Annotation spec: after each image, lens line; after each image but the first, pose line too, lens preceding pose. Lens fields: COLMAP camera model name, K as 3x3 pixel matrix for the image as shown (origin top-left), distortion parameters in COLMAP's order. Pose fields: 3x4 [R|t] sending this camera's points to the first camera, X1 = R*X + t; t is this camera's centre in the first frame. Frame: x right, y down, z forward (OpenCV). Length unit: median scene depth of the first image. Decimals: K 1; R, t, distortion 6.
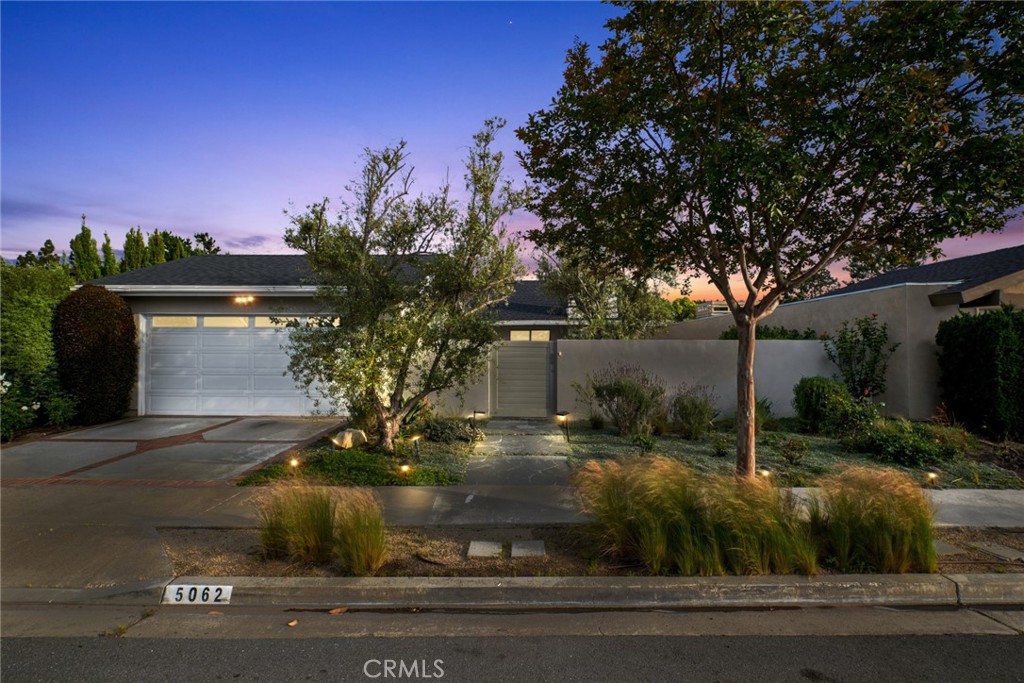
lens RADIAL K [[506.2, 0, 508.8], [0, 506.2, 341.1], [0, 0, 1]] dist [0.000453, -0.001273]
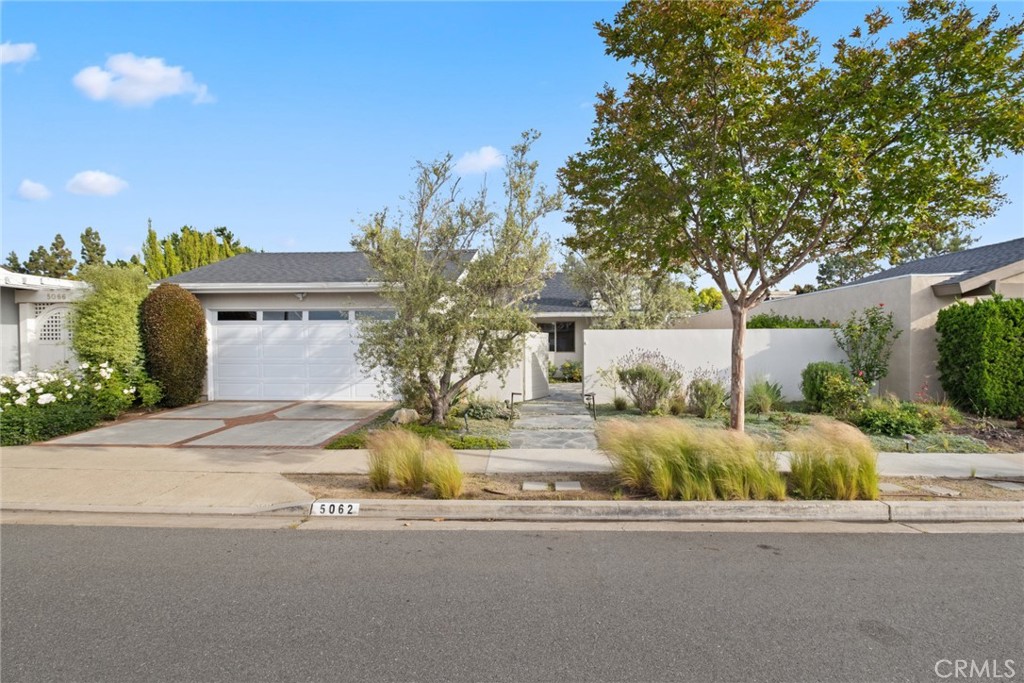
lens RADIAL K [[506.2, 0, 519.7], [0, 506.2, 365.8], [0, 0, 1]] dist [0.000453, -0.001273]
pose [[0.999694, -0.005539, -0.024123, -0.026204], [0.007056, 0.997973, 0.063246, 0.006804], [0.023724, -0.063397, 0.997706, -0.145449]]
